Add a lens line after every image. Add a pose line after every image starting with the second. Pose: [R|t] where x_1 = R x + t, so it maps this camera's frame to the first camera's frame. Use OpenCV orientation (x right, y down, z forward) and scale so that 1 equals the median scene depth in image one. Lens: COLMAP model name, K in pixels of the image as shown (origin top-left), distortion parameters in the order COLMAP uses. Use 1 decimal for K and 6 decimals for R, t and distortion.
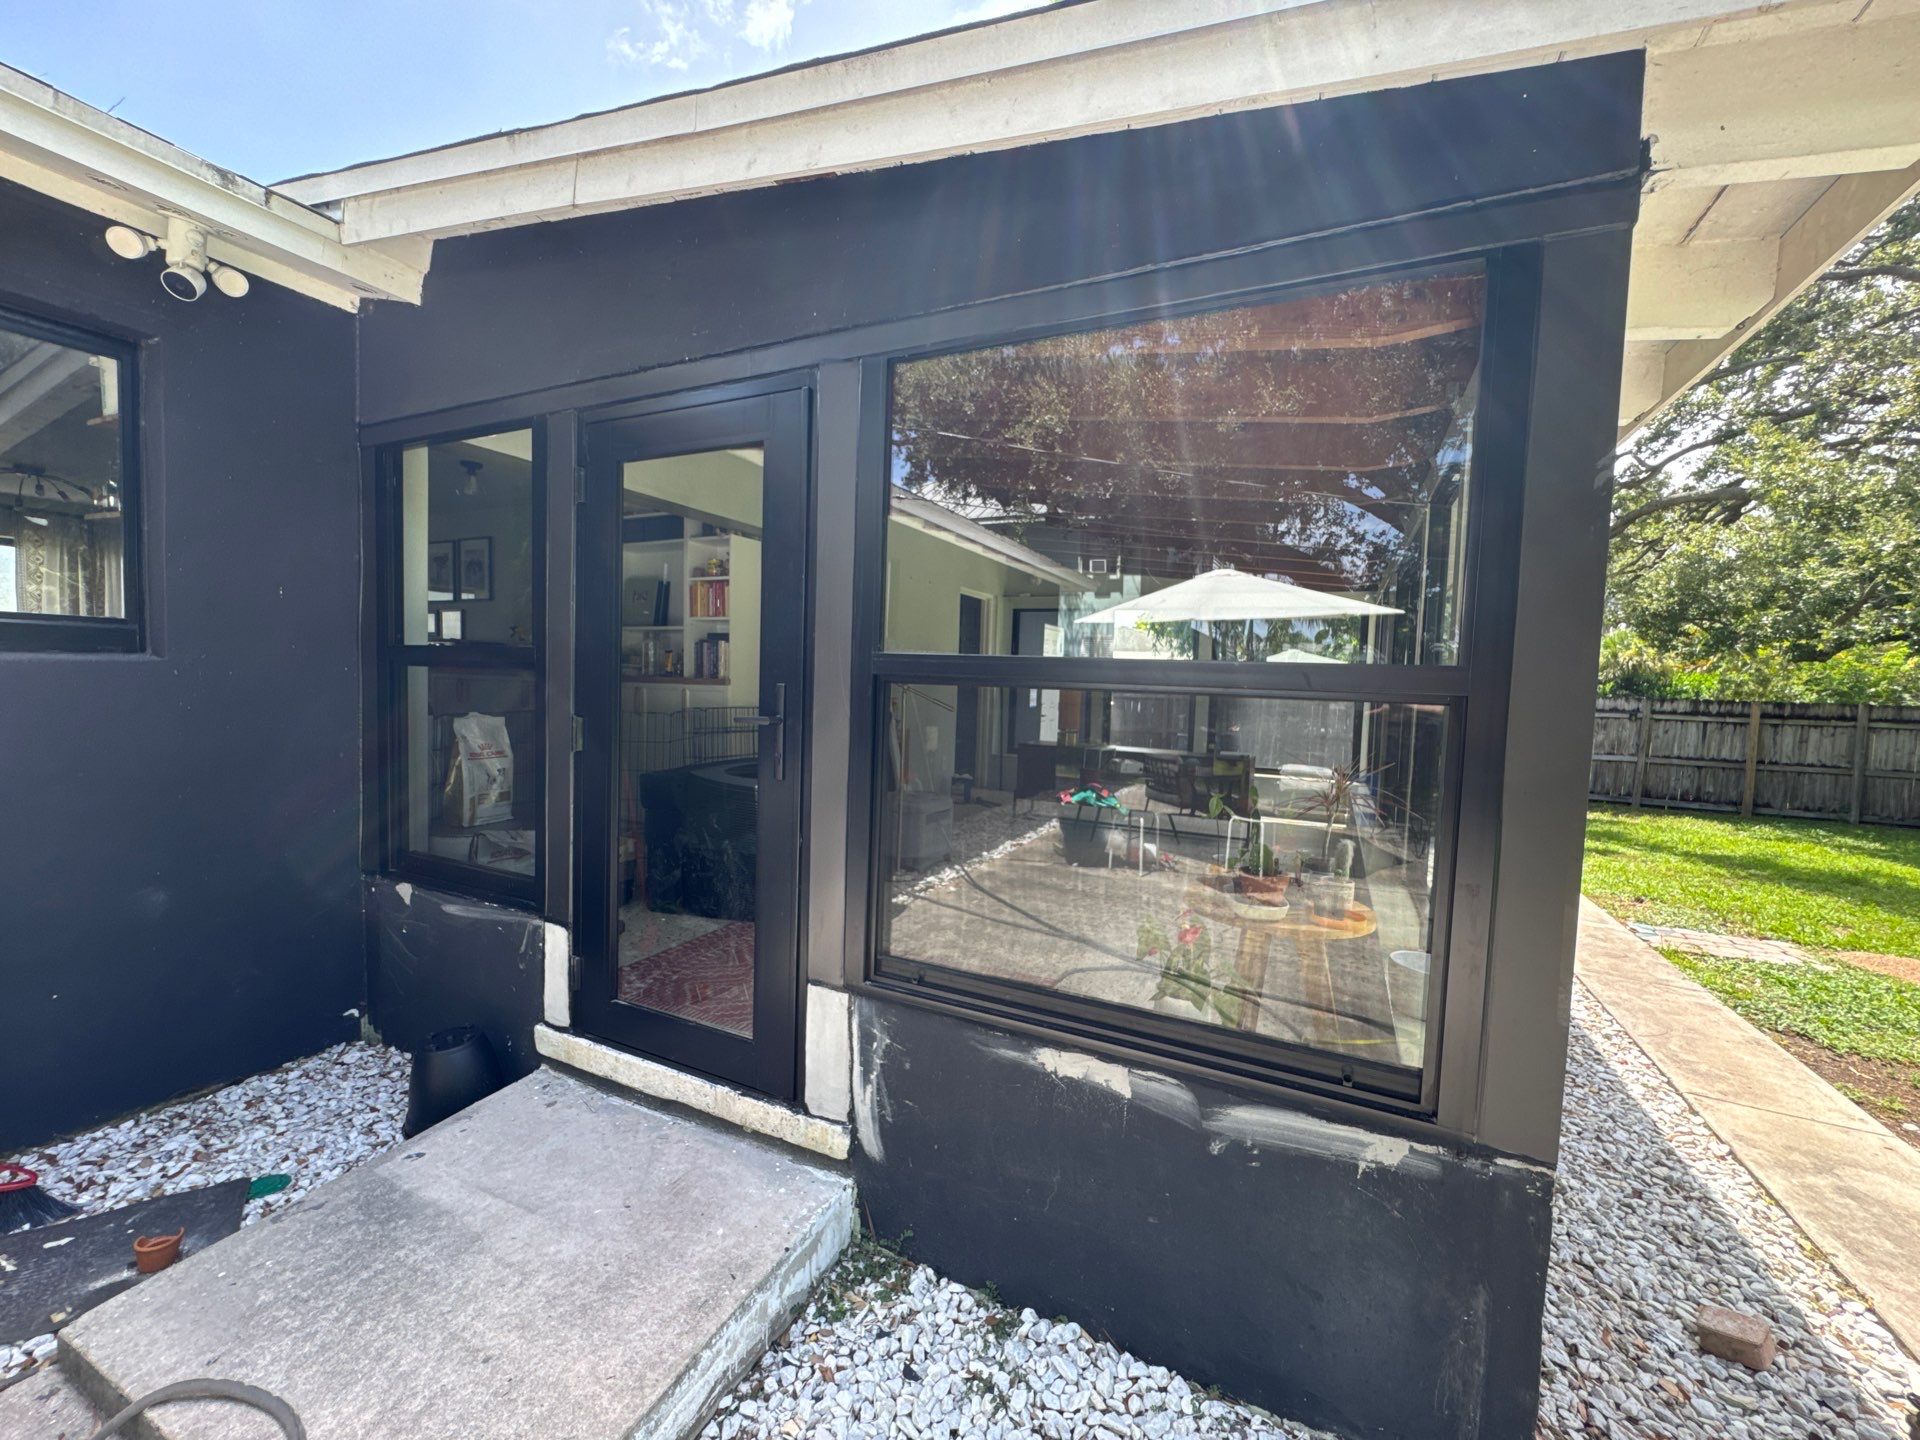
lens RADIAL K [[770.9, 0, 960.0], [0, 770.9, 720.0], [0, 0, 1]] dist [-0.000609, -0.000011]
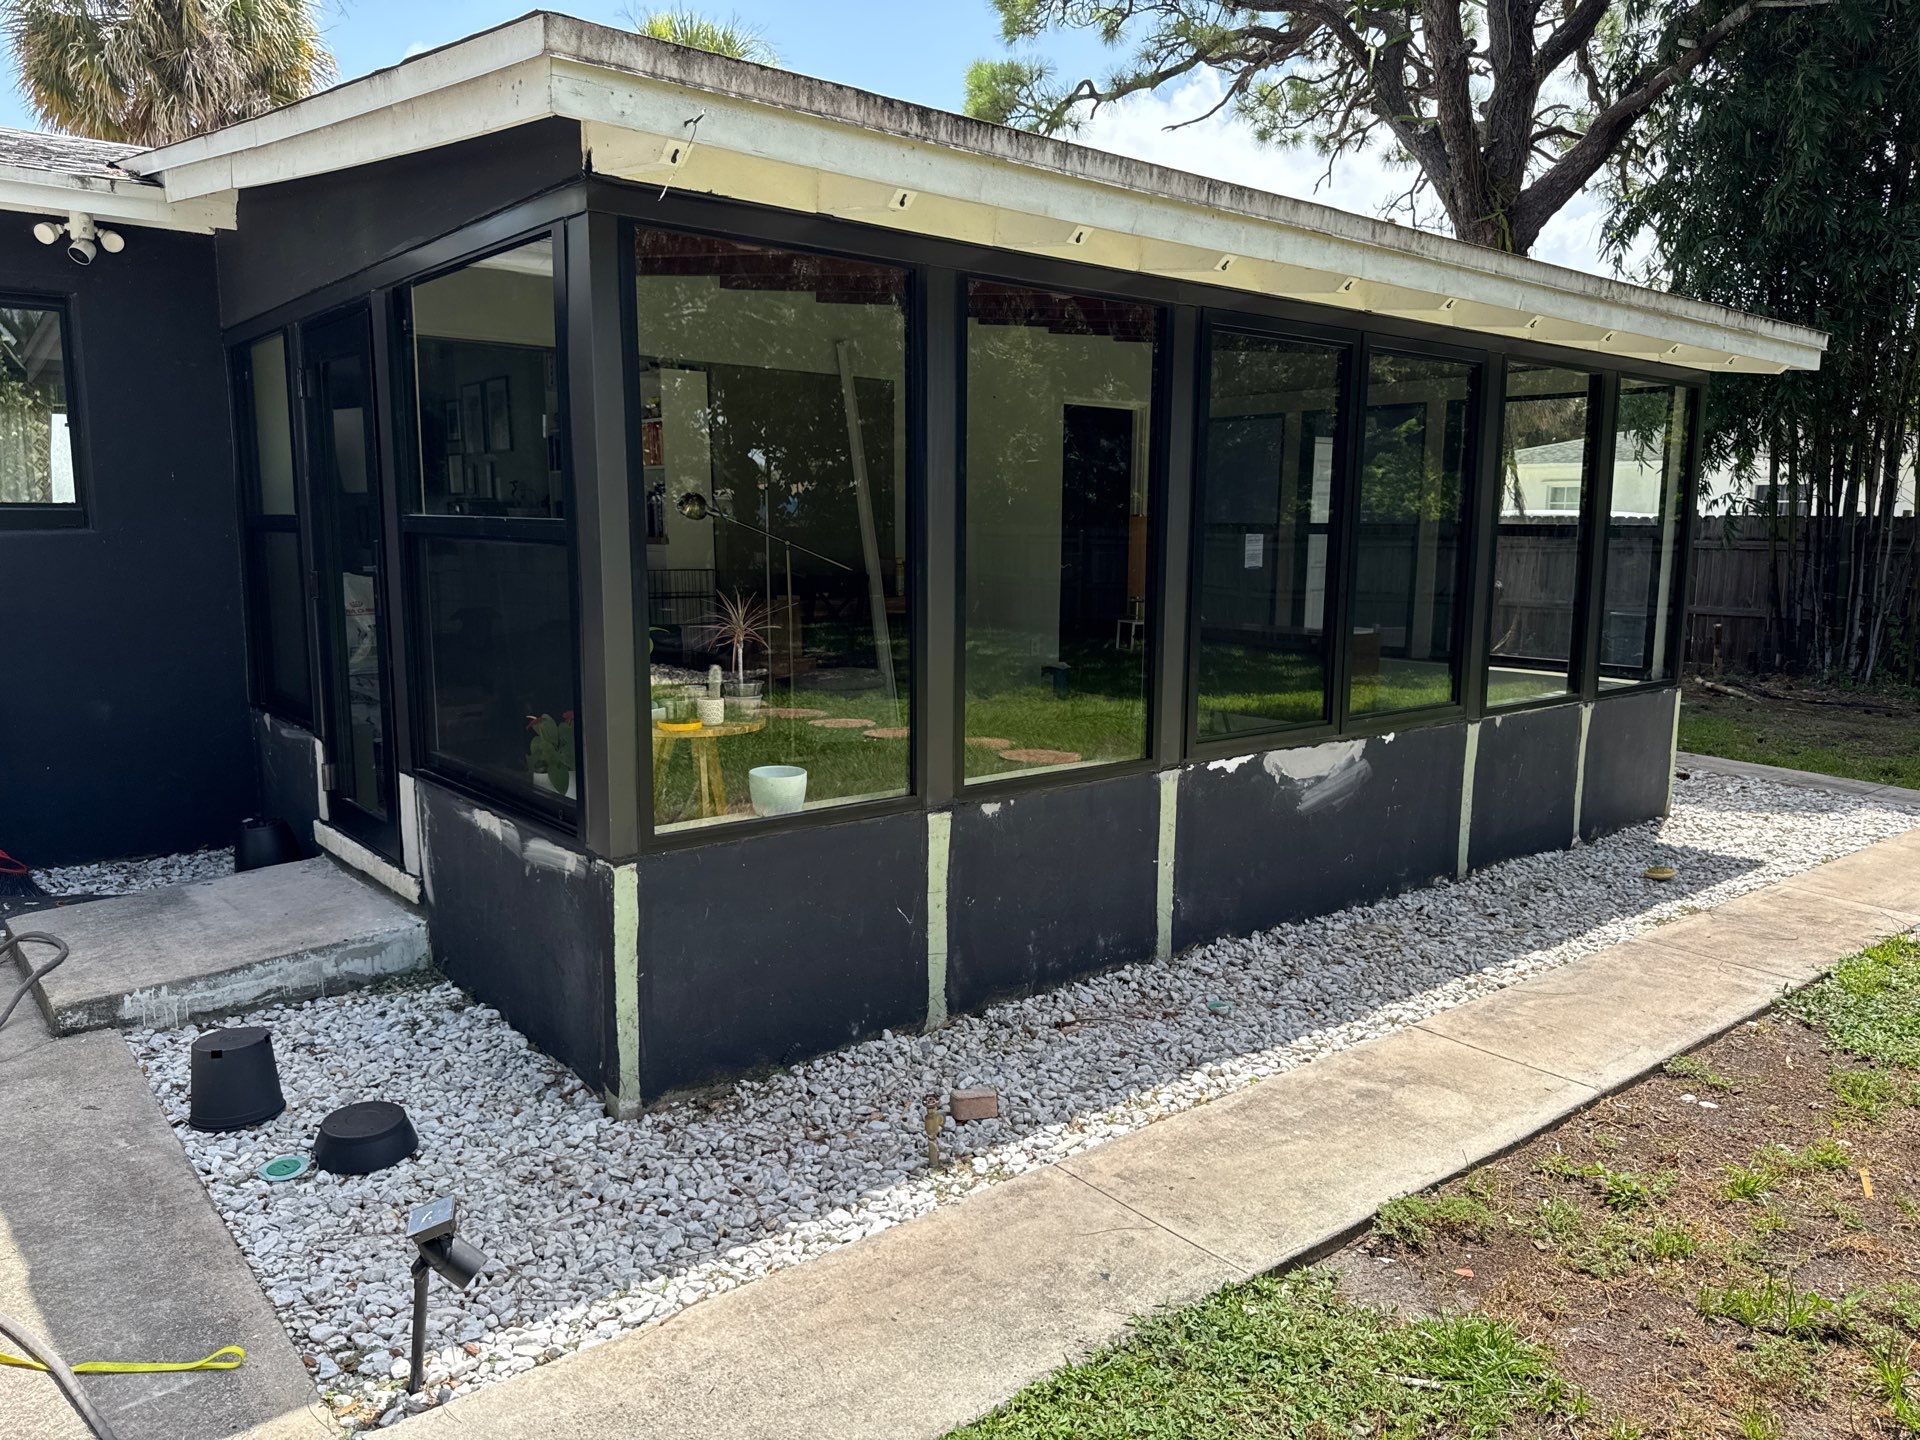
lens RADIAL K [[1378.3, 0, 967.9], [0, 1378.3, 721.0], [0, 0, 1]] dist [0.044421, -0.049459]
pose [[0.909705, 0.031869, -0.414029, 1.450475], [0.003522, 0.996423, 0.084435, 0.053757], [0.415239, -0.078269, 0.906339, -0.635862]]
